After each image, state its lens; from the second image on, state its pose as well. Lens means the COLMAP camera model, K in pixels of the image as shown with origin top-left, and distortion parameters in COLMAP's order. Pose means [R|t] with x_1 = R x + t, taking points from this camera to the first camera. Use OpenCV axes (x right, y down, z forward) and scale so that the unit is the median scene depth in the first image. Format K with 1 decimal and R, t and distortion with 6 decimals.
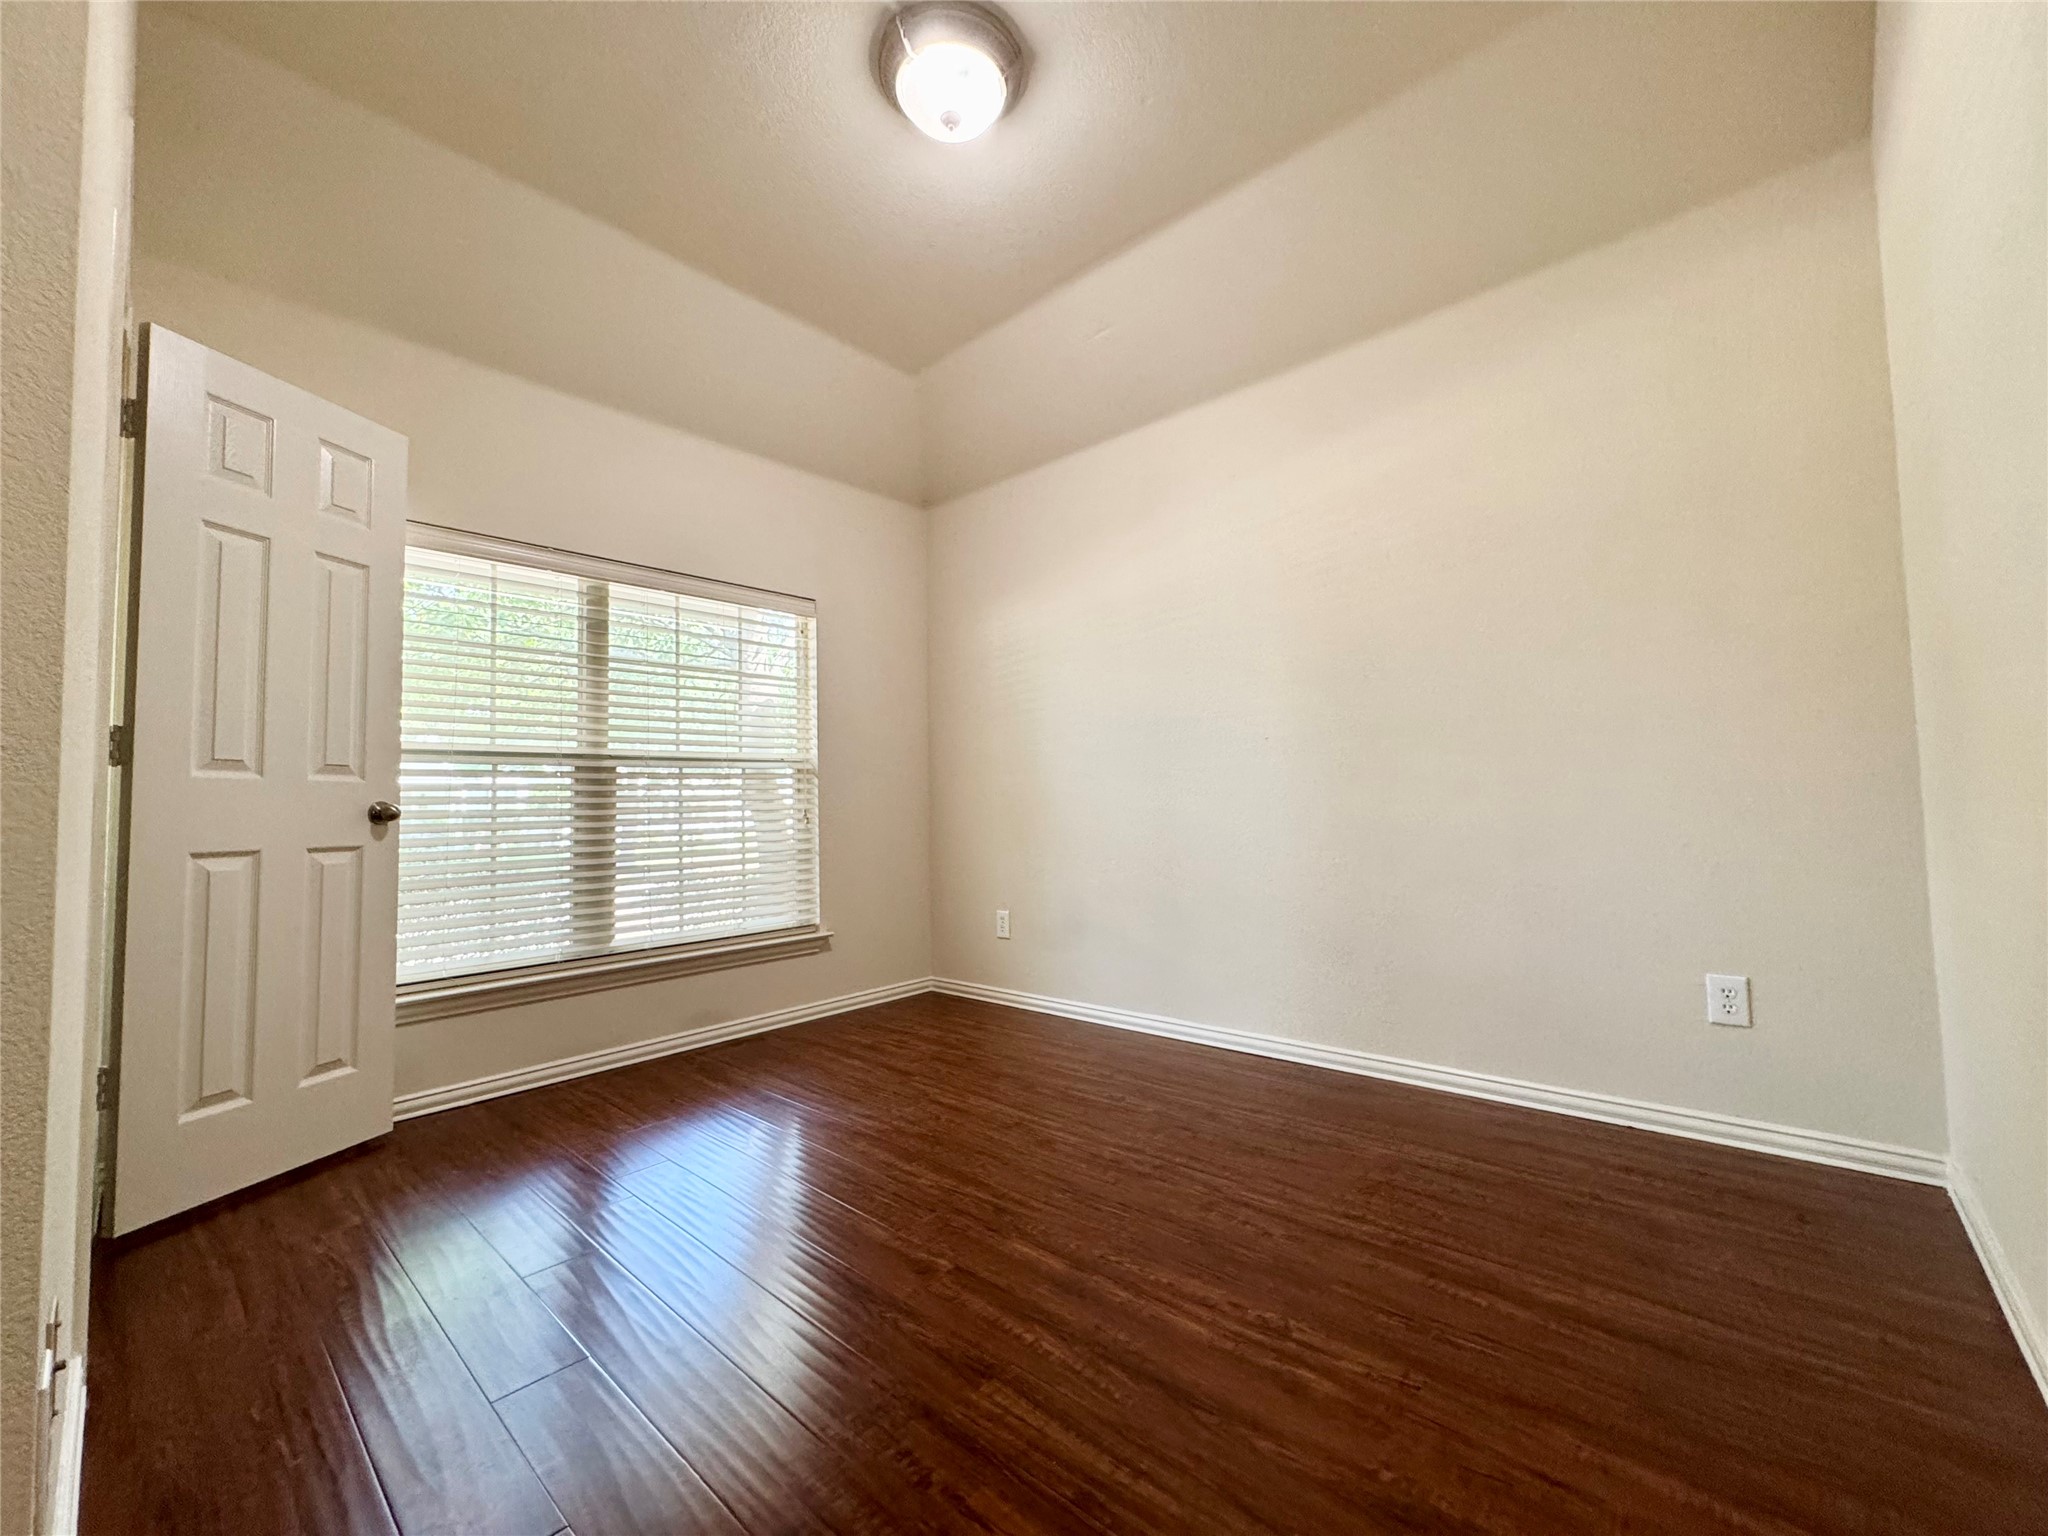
lens RADIAL K [[820.5, 0, 1023.8], [0, 820.5, 764.2], [0, 0, 1]] dist [-0.000217, 0.000114]
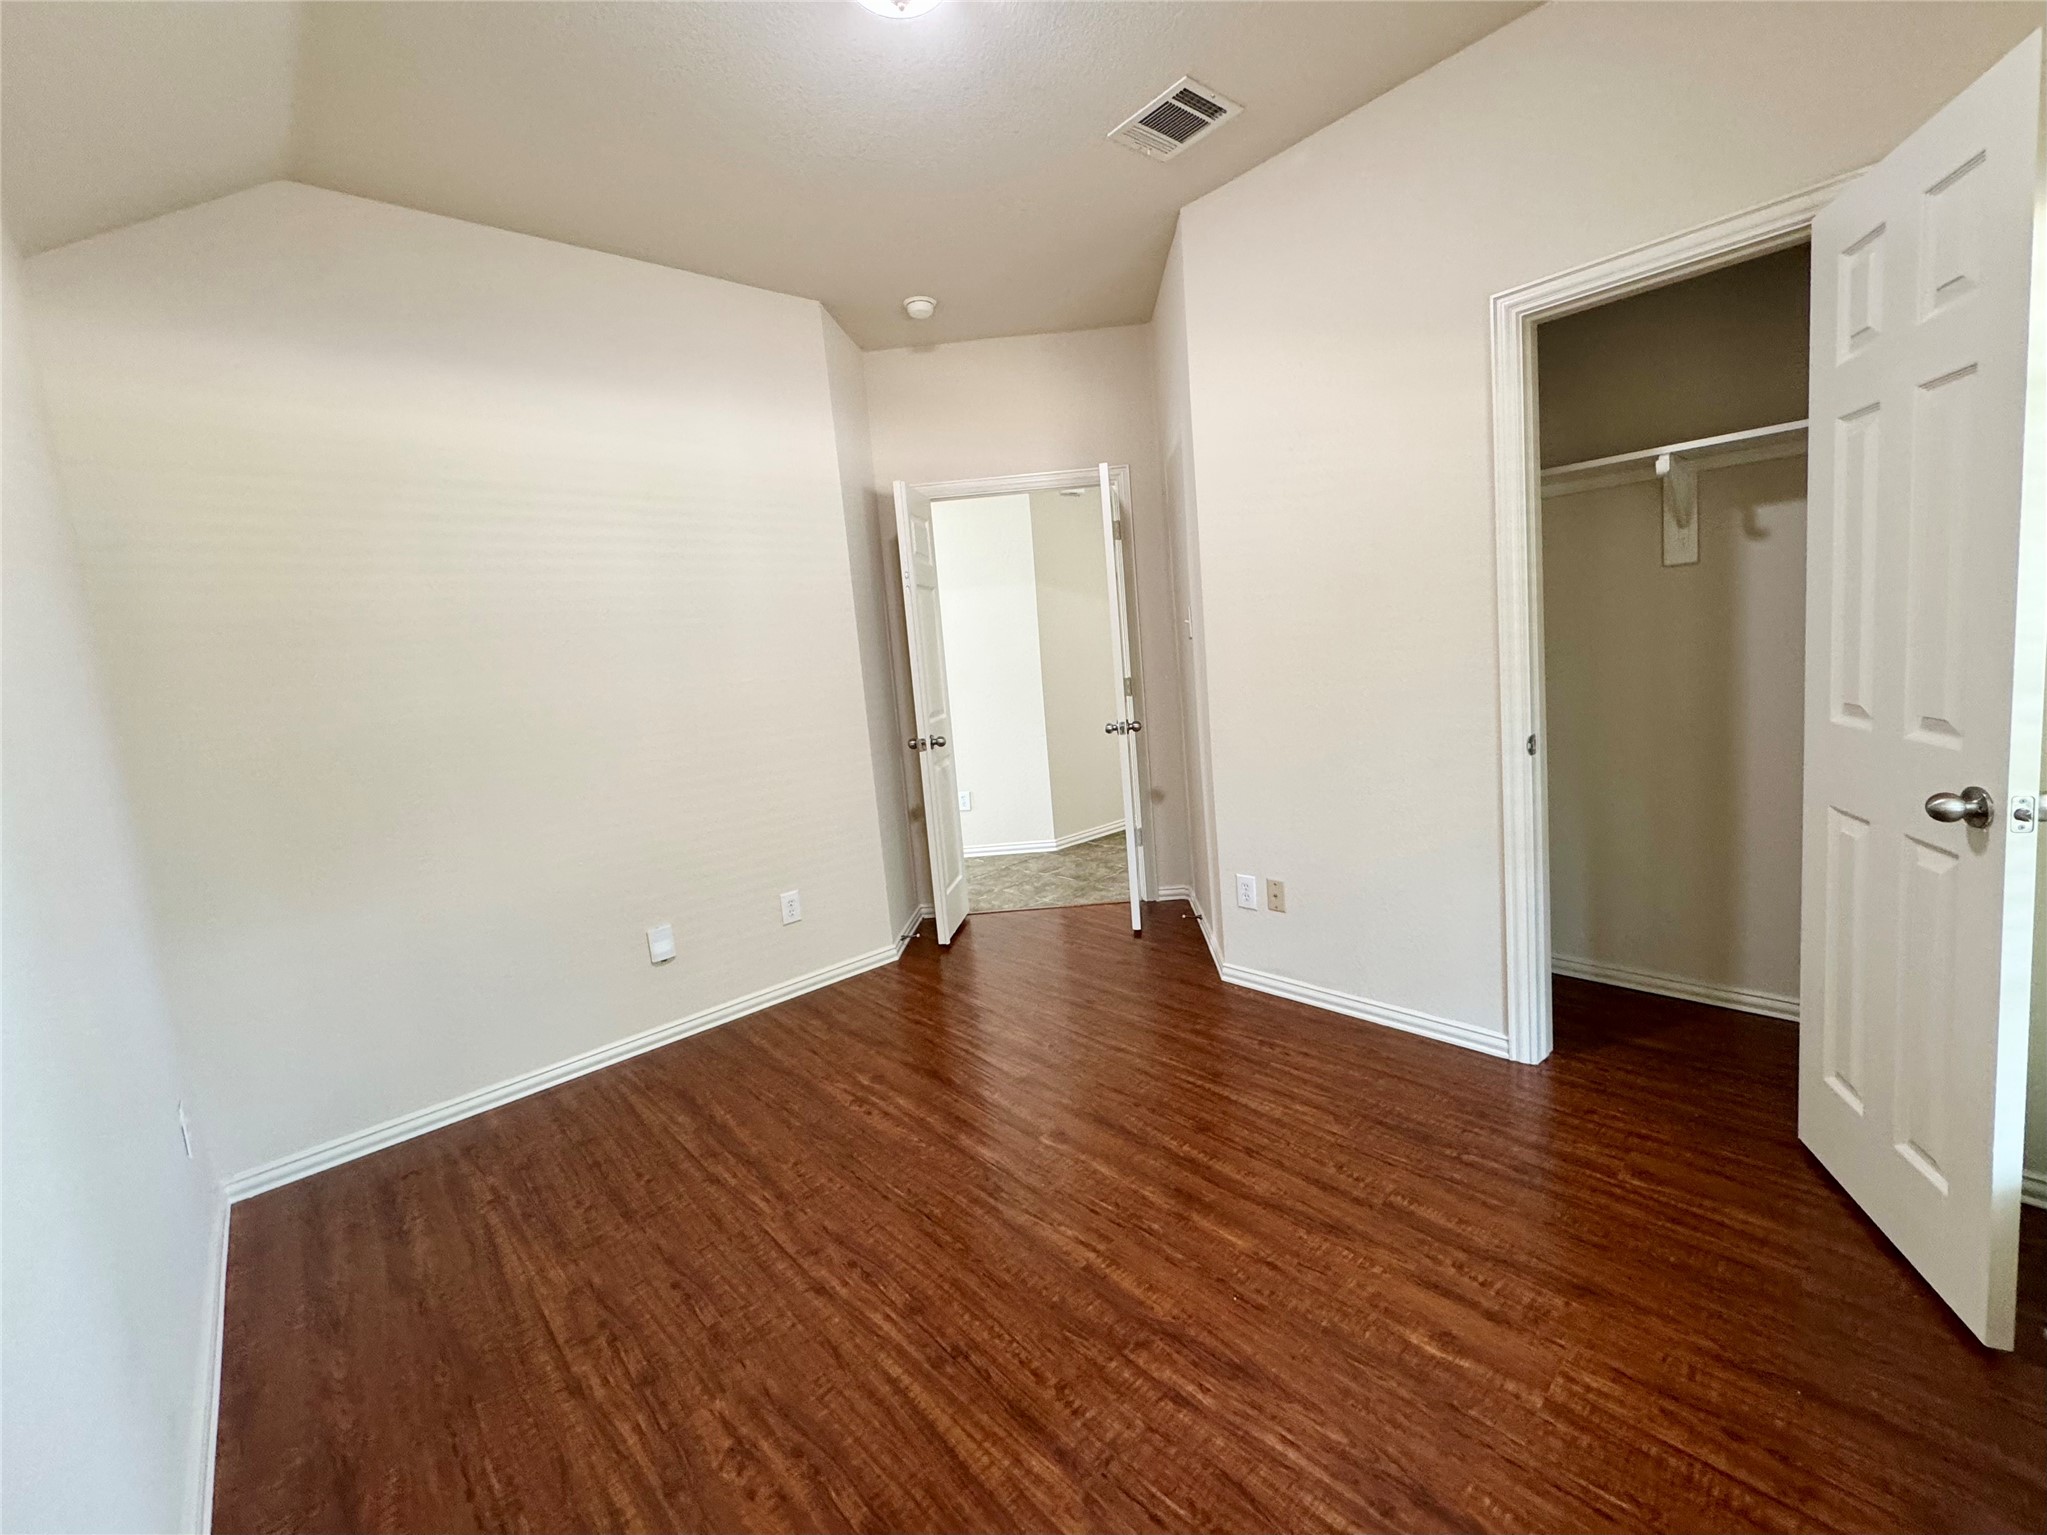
lens RADIAL K [[820.1, 0, 1023.3], [0, 820.1, 763.7], [0, 0, 1]] dist [-0.000217, 0.000114]
pose [[-0.987693, 0.095298, 0.124016, -0.225930], [0.104922, 0.991759, 0.073528, -0.088935], [-0.115987, 0.085635, -0.989552, 1.793816]]
